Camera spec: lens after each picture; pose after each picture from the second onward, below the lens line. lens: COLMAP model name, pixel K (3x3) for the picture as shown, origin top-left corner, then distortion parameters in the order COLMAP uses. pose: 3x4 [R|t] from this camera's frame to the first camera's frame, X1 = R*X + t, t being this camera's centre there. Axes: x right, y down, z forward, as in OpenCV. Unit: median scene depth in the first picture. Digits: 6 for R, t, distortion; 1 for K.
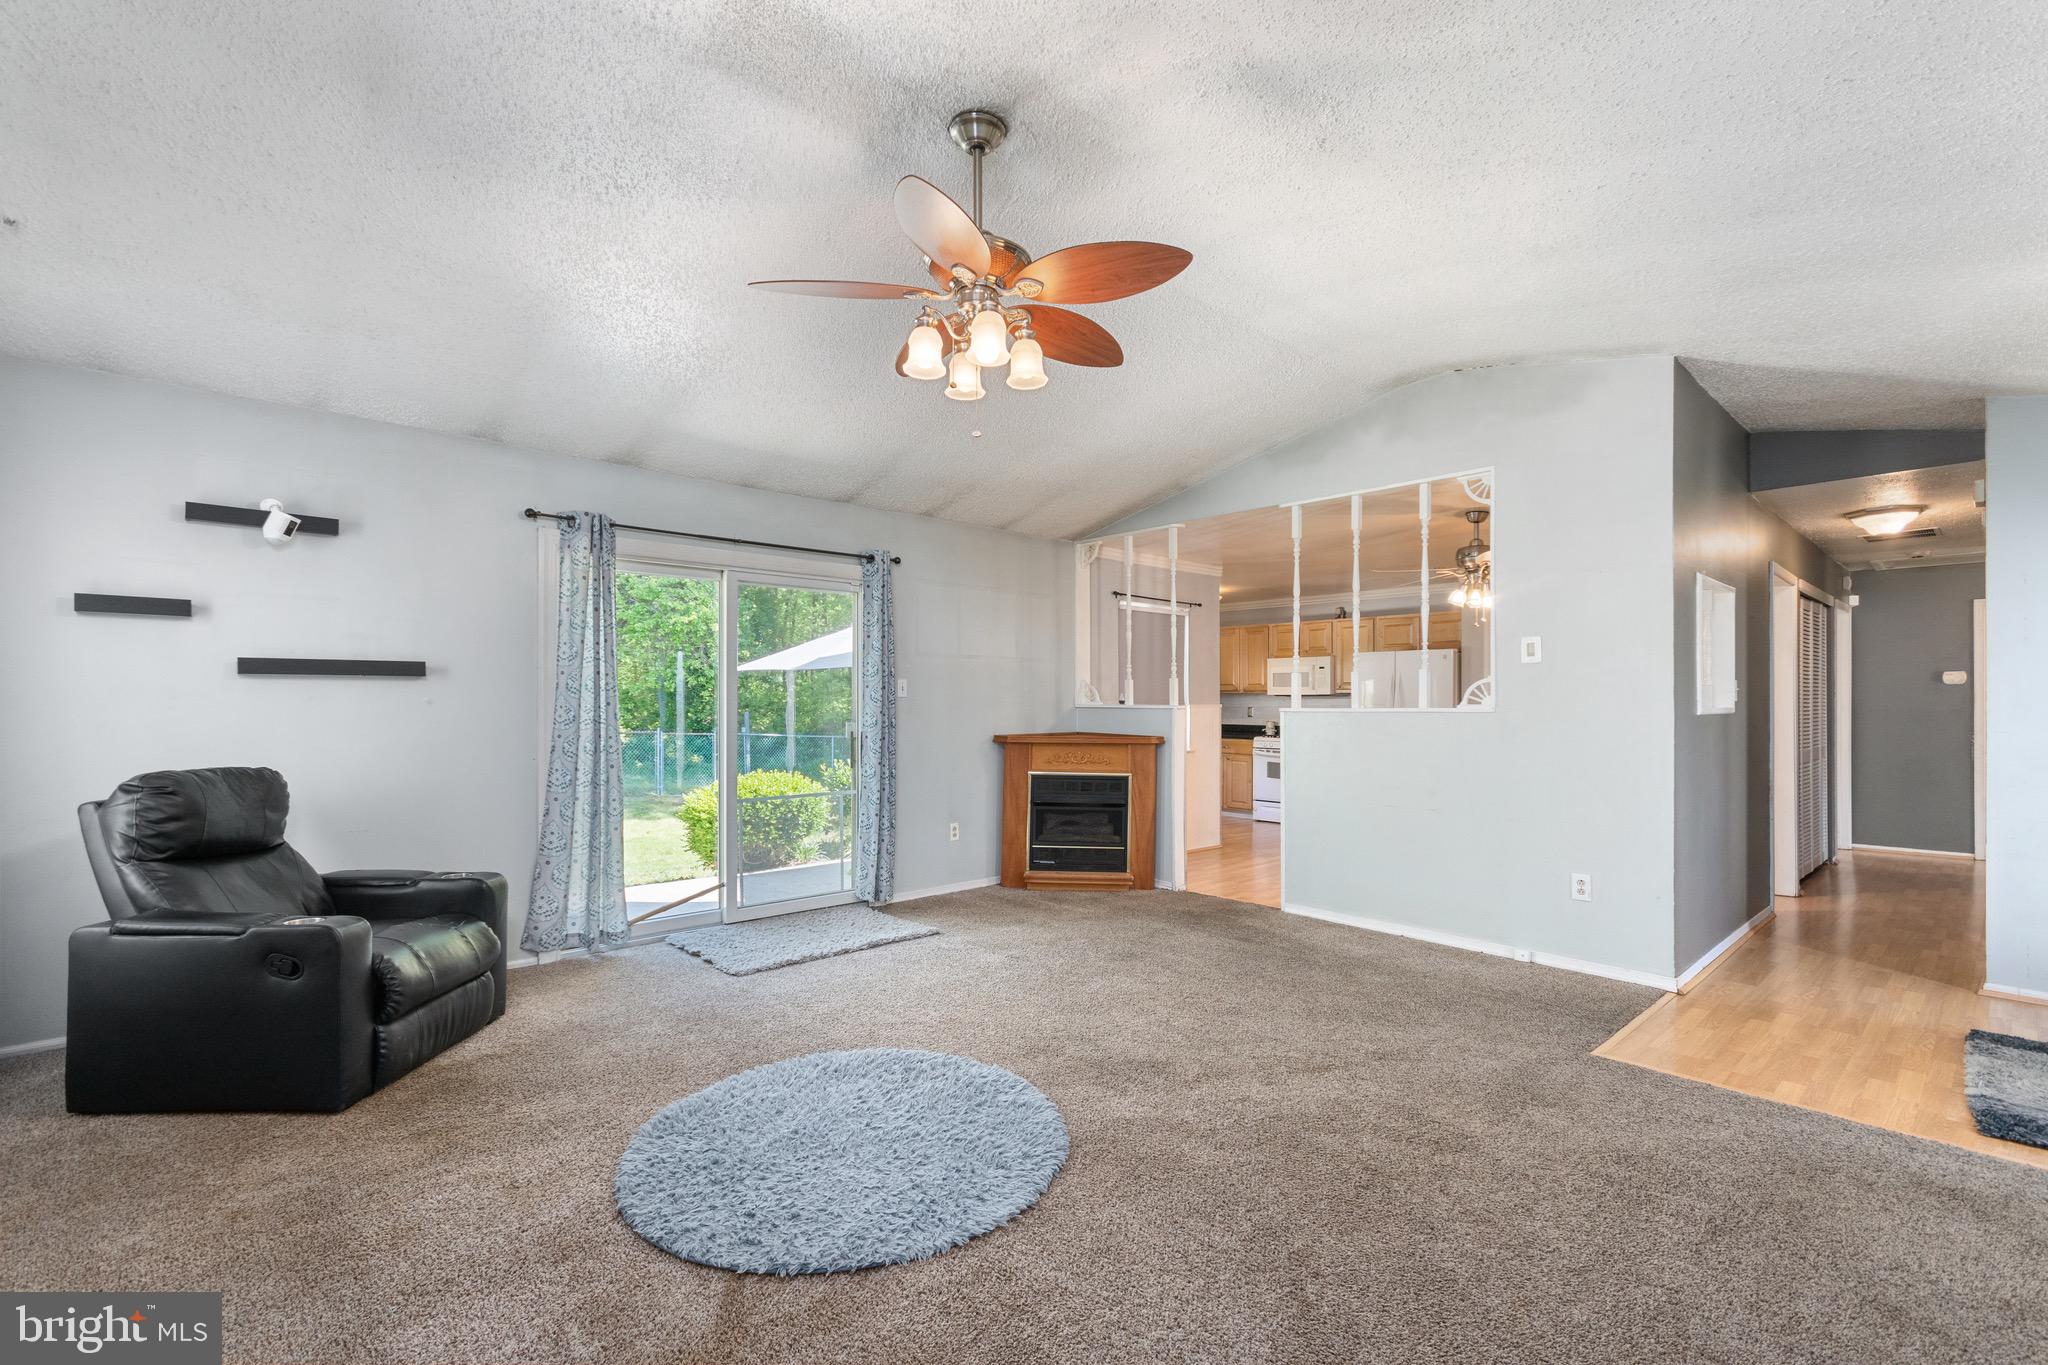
lens RADIAL K [[901.5, 0, 1028.5], [0, 901.5, 699.2], [0, 0, 1]] dist [-0.000477, -0.000064]
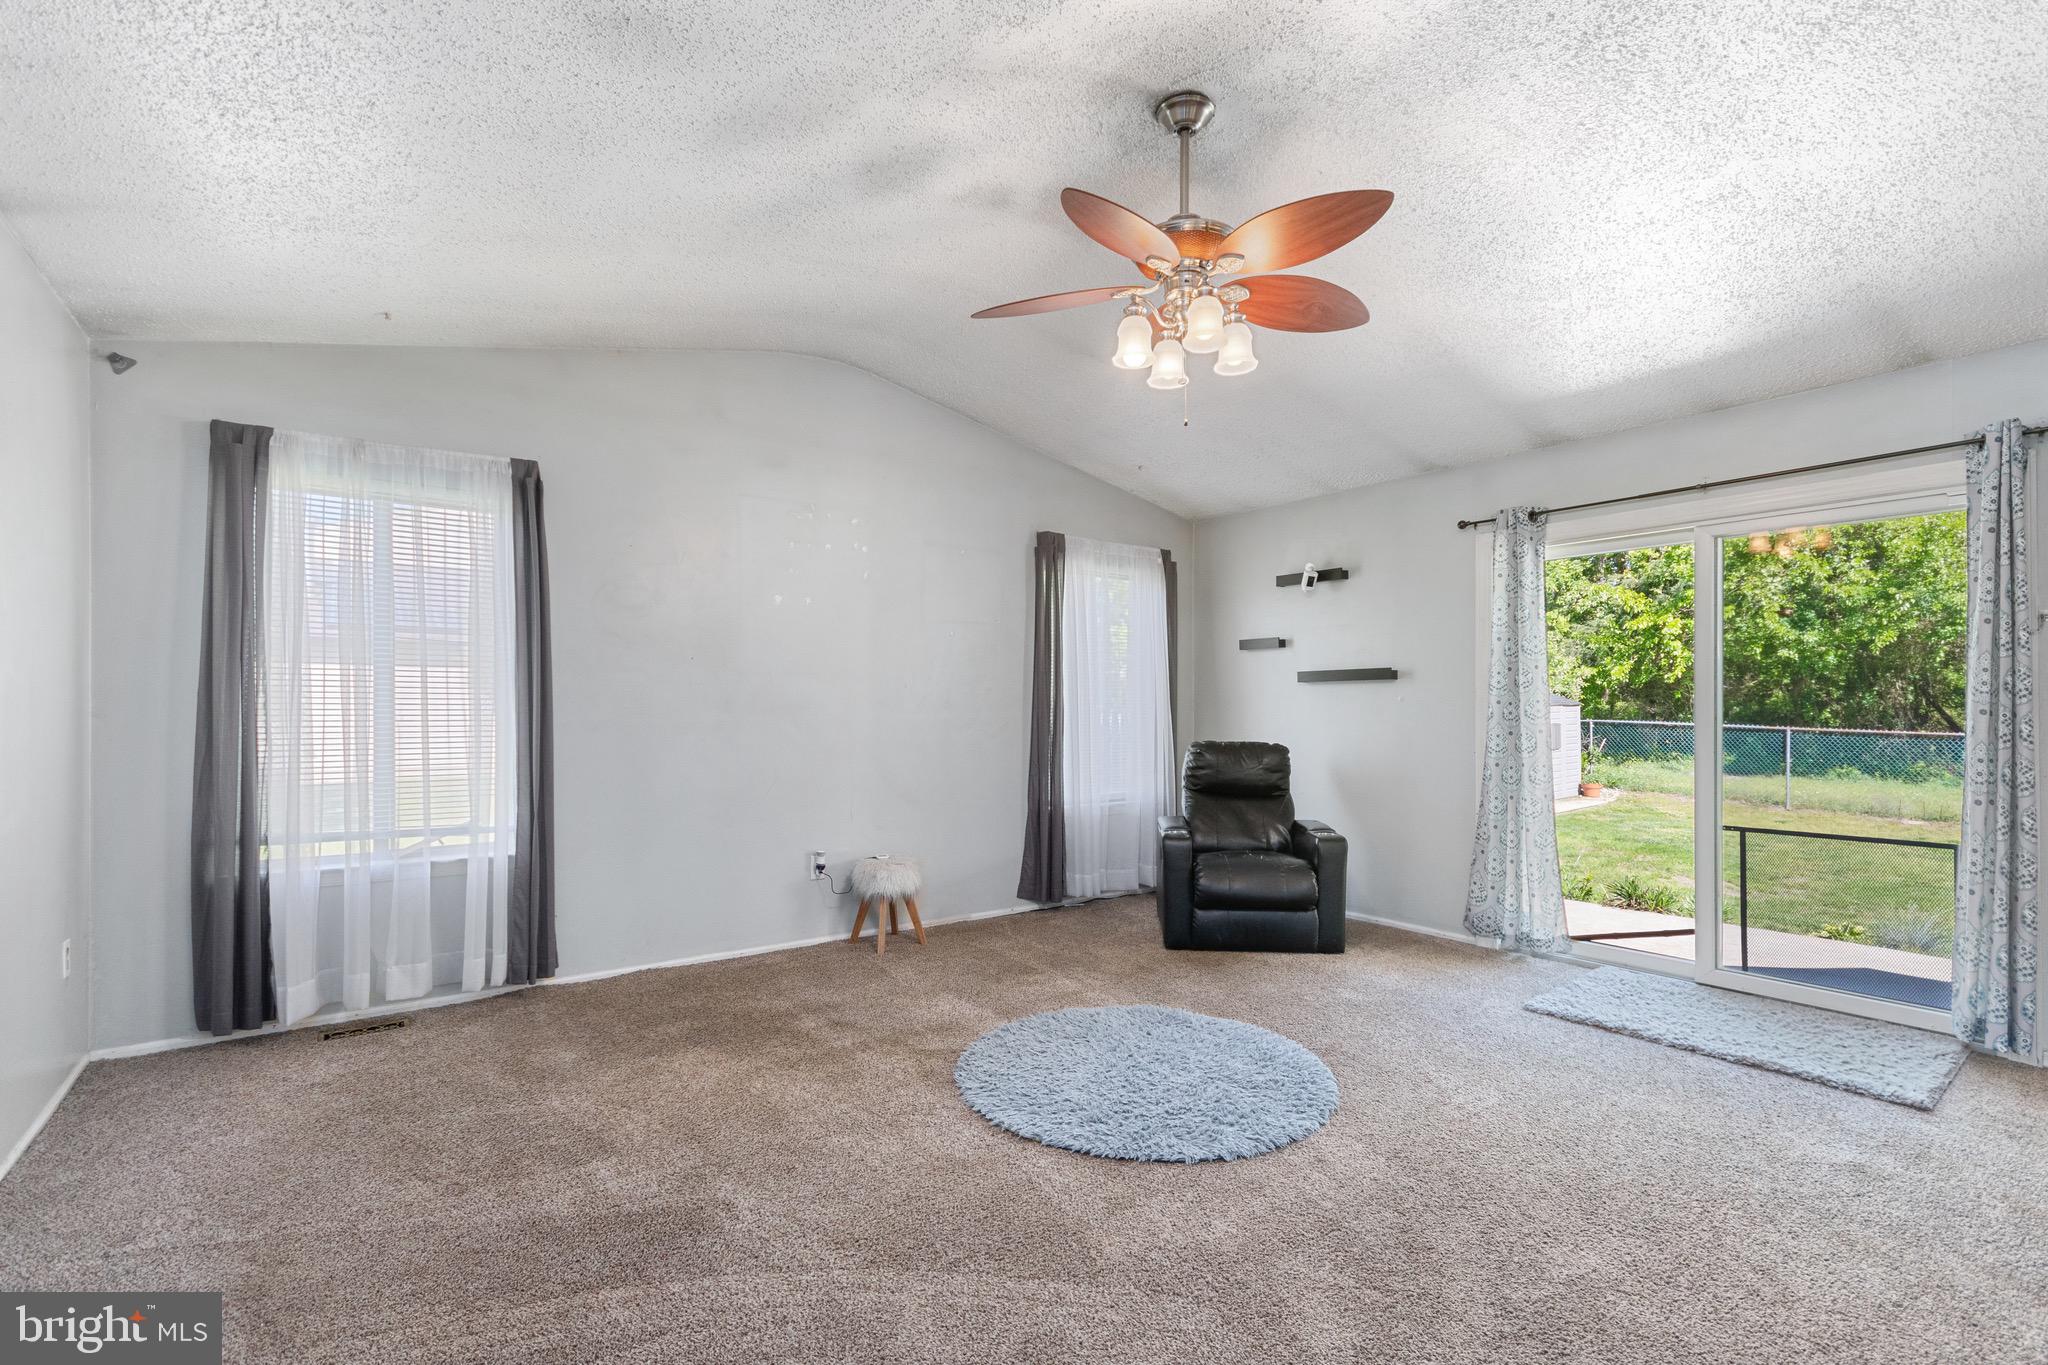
lens RADIAL K [[946.5, 0, 1022.9], [0, 946.5, 704.0], [0, 0, 1]] dist [0.025125, -0.000220]
pose [[-0.112193, -0.000283, -0.993686, 0.706215], [0.011924, 0.999928, -0.001631, 0.004394], [0.993615, -0.012031, -0.112182, 0.658240]]
